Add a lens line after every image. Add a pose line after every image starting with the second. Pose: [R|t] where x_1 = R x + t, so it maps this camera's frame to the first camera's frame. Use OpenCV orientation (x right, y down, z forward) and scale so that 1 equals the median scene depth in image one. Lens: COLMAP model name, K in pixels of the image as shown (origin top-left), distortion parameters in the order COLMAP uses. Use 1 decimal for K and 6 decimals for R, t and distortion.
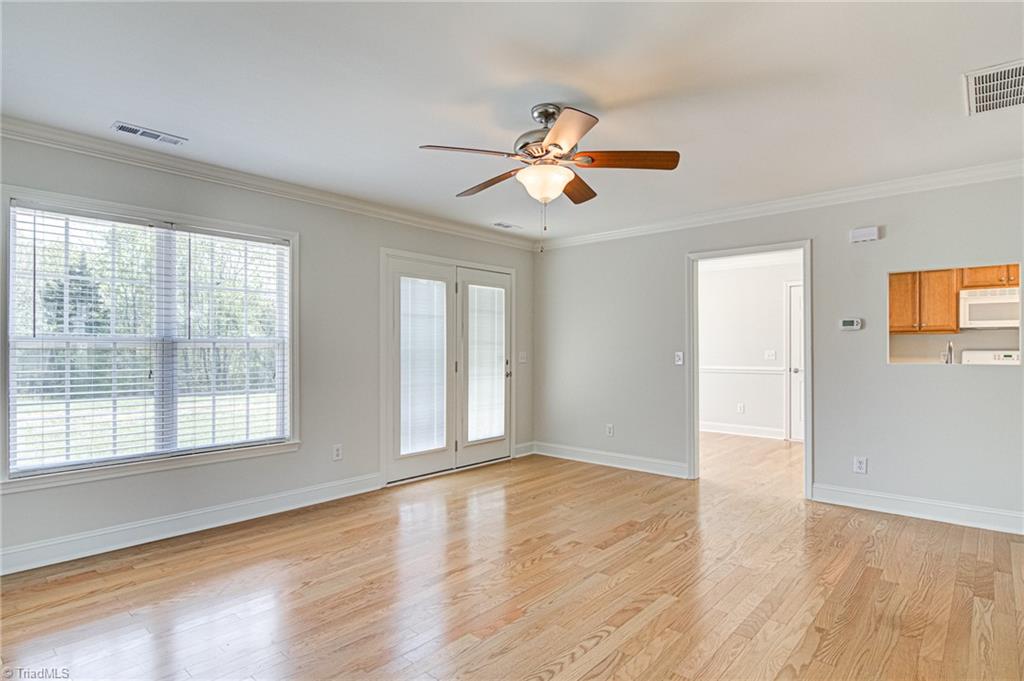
lens RADIAL K [[544.5, 0, 518.4], [0, 544.5, 342.4], [0, 0, 1]] dist [0.001264, -0.000272]
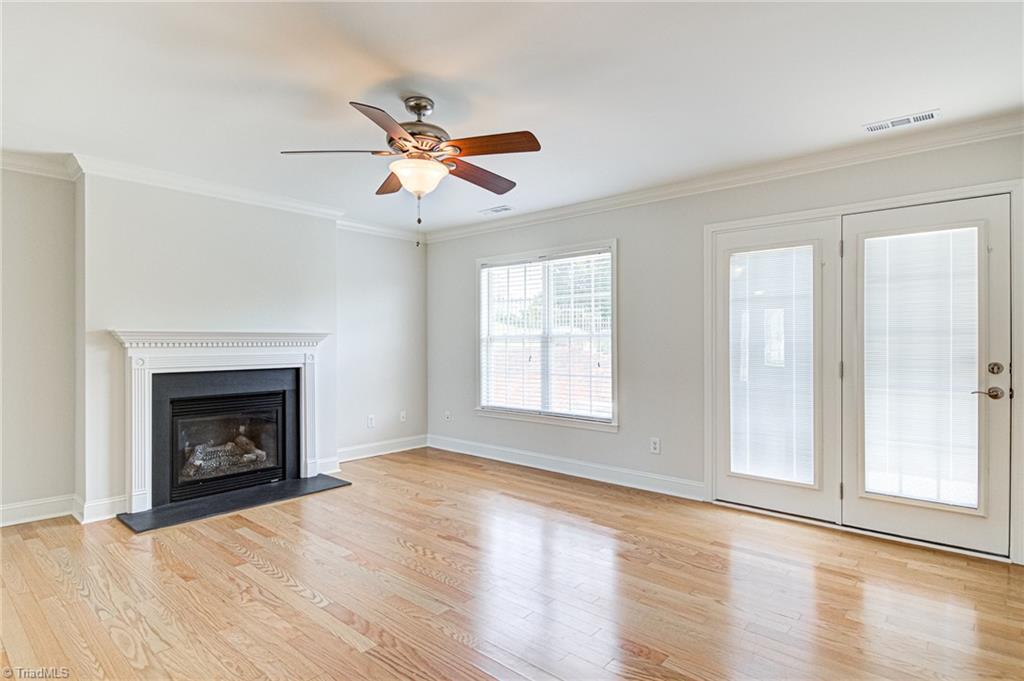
lens RADIAL K [[544.5, 0, 518.4], [0, 544.5, 342.4], [0, 0, 1]] dist [0.001264, -0.000272]
pose [[-0.009858, 0.002125, -0.999949, 0.791906], [0.011558, 0.999931, 0.002011, 0.008891], [0.999885, -0.011537, -0.009882, 0.899308]]
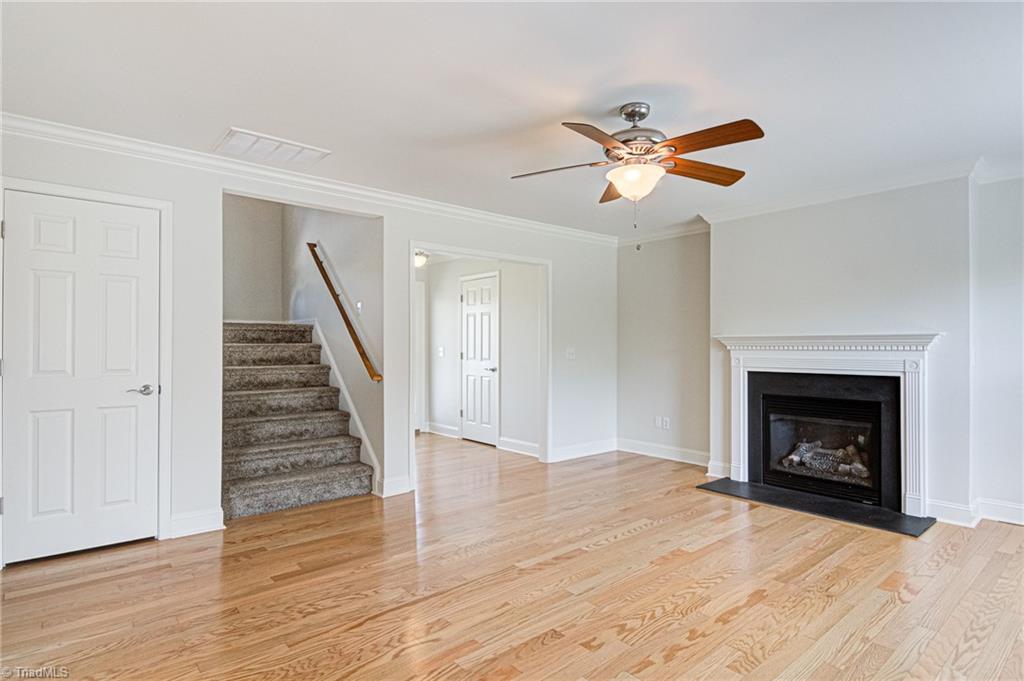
lens RADIAL K [[527.6, 0, 497.8], [0, 527.6, 343.9], [0, 0, 1]] dist [0.002309, 0.000350]
pose [[-0.982674, 0.000059, 0.185342, 0.088990], [-0.002467, 0.999907, -0.013398, 0.017214], [-0.185326, -0.013623, -0.982583, 1.515158]]
